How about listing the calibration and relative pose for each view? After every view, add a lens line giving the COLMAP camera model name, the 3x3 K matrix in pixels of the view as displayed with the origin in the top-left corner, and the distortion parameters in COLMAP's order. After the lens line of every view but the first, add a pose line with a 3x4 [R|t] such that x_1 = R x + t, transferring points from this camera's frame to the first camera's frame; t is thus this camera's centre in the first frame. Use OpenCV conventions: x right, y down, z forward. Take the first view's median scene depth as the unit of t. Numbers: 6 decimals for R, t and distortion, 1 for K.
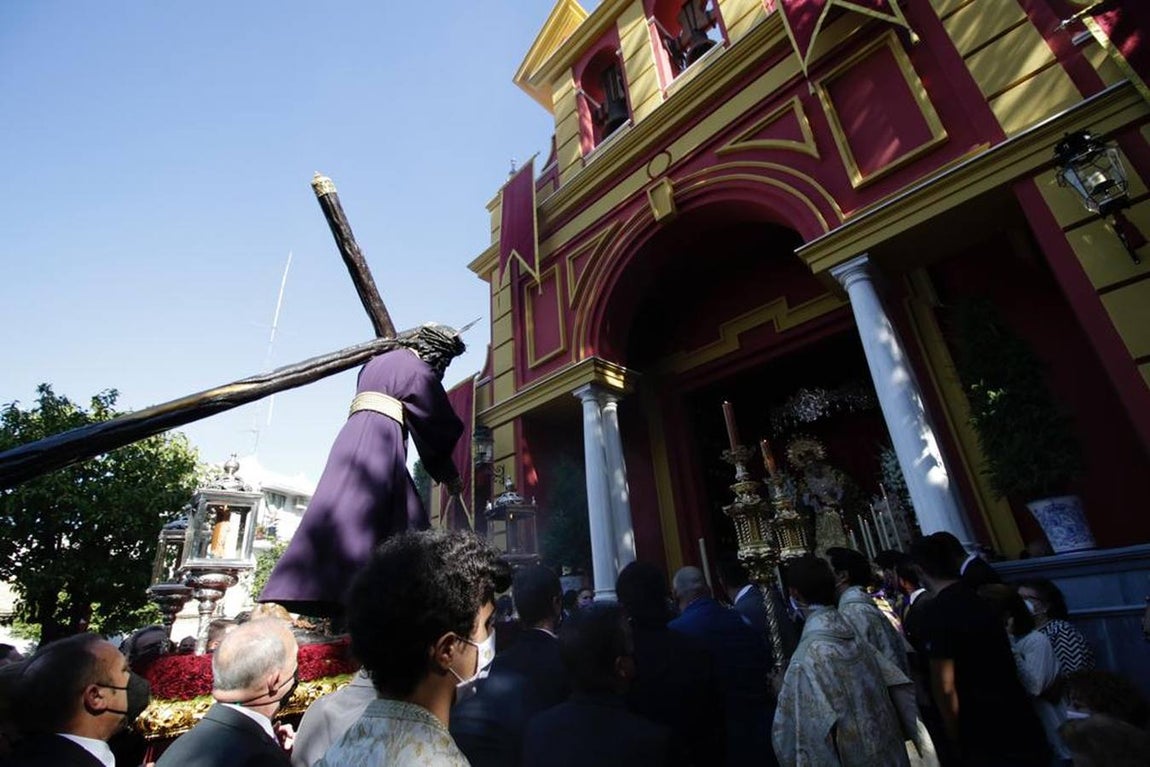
lens RADIAL K [[533.3, 0, 572.9], [0, 533.3, 383.0], [0, 0, 1]] dist [-0.013422, -0.000768]
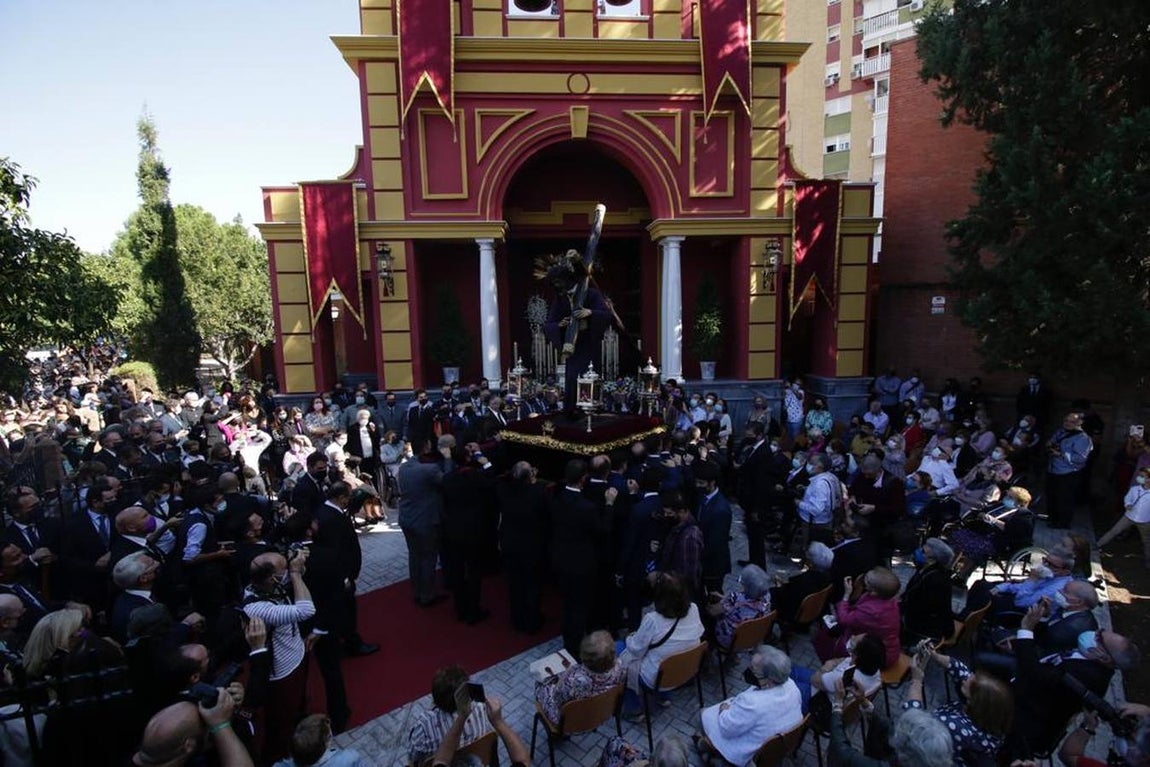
lens RADIAL K [[533.5, 0, 578.7], [0, 533.5, 384.4], [0, 0, 1]] dist [0.002035, -0.015752]
pose [[0.648408, -0.040677, 0.760206, -0.856625], [-0.336293, 0.880558, 0.333954, -0.193813], [-0.682989, -0.472190, 0.557281, -0.081841]]
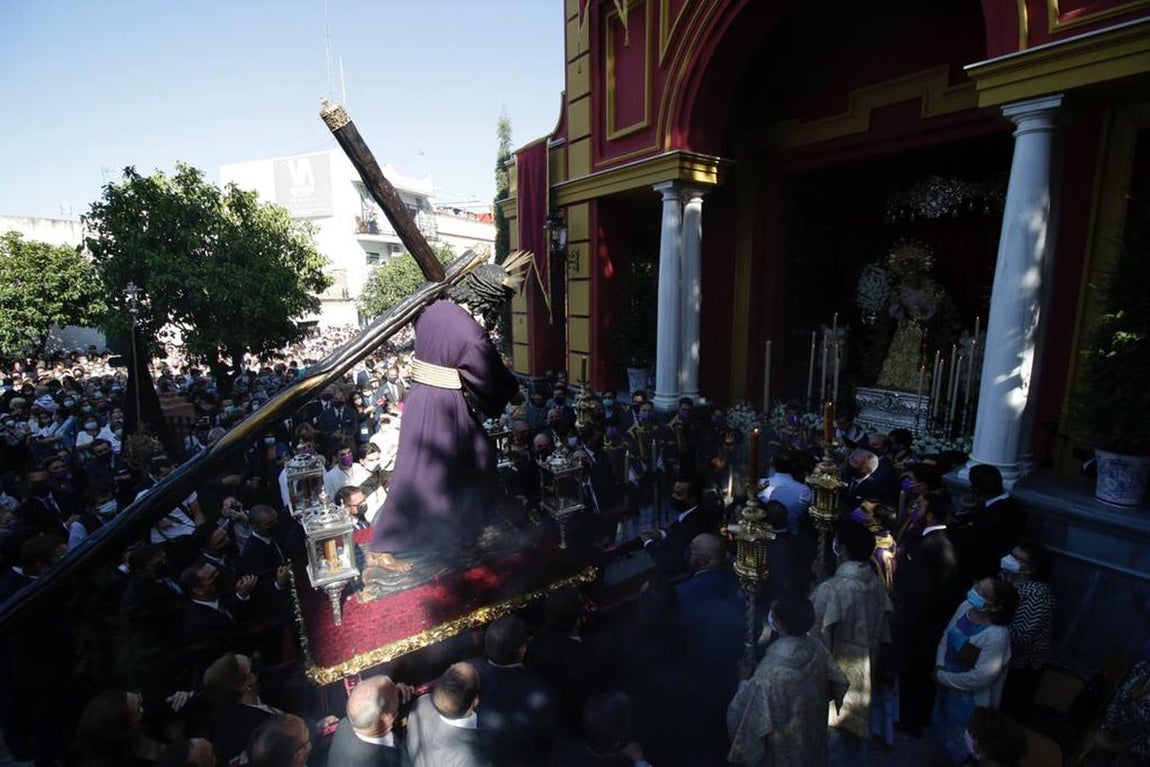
lens RADIAL K [[533.5, 0, 578.7], [0, 533.5, 384.4], [0, 0, 1]] dist [0.002035, -0.015752]
pose [[0.987736, 0.086883, -0.129728, 0.021308], [0.002026, 0.823671, 0.567065, -0.216266], [0.156122, -0.560373, 0.813393, 0.068623]]
